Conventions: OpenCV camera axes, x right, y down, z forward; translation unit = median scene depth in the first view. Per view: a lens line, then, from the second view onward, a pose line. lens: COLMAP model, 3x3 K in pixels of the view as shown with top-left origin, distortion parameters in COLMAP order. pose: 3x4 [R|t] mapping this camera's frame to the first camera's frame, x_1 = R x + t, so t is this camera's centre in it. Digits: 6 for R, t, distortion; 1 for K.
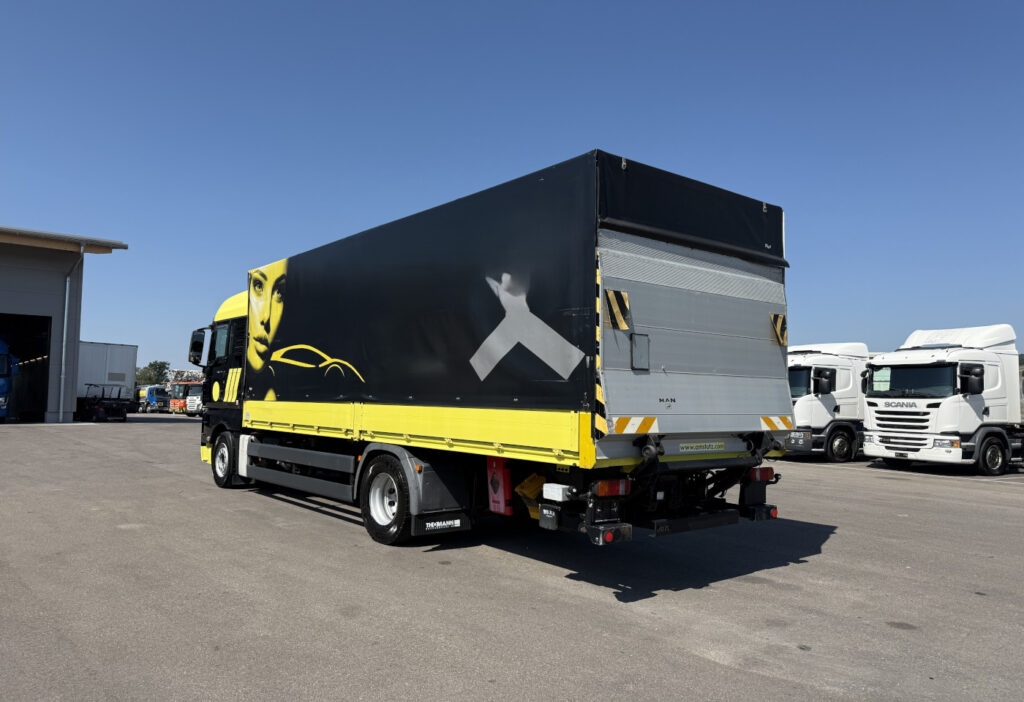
lens RADIAL K [[735.3, 0, 525.4], [0, 735.3, 343.0], [0, 0, 1]] dist [0.056320, -0.071413]
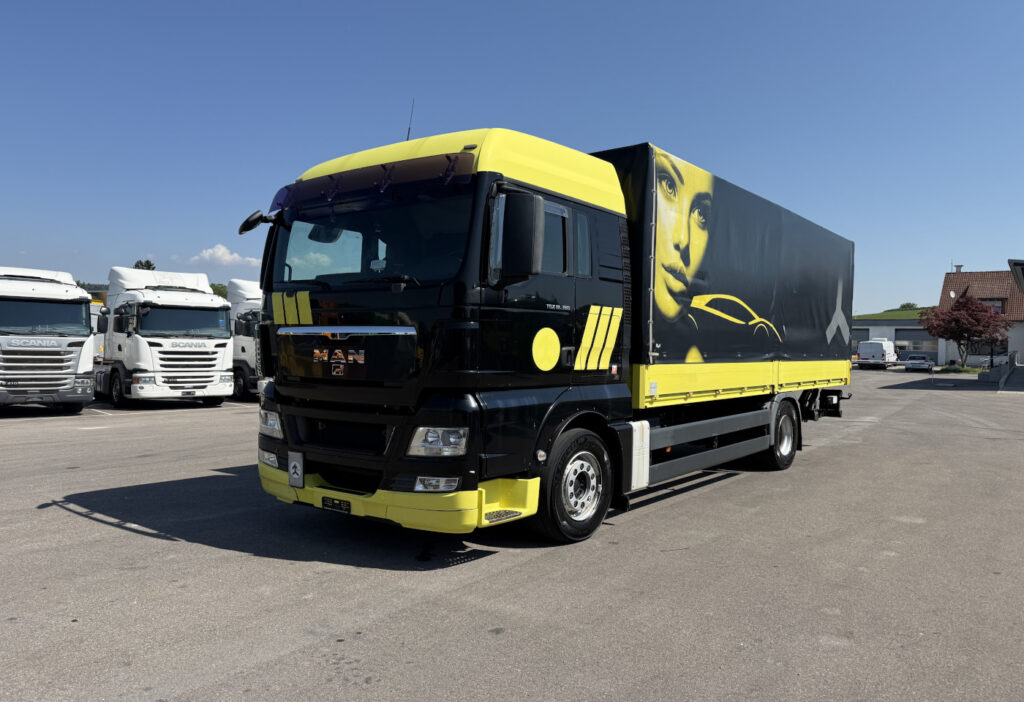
lens RADIAL K [[735.3, 0, 516.2], [0, 735.3, 362.3], [0, 0, 1]] dist [0.056320, -0.071413]
pose [[-0.217545, -0.038953, 0.975273, -1.301961], [-0.089042, 0.995829, 0.019913, 0.101130], [-0.971980, -0.082508, -0.220106, 1.706245]]
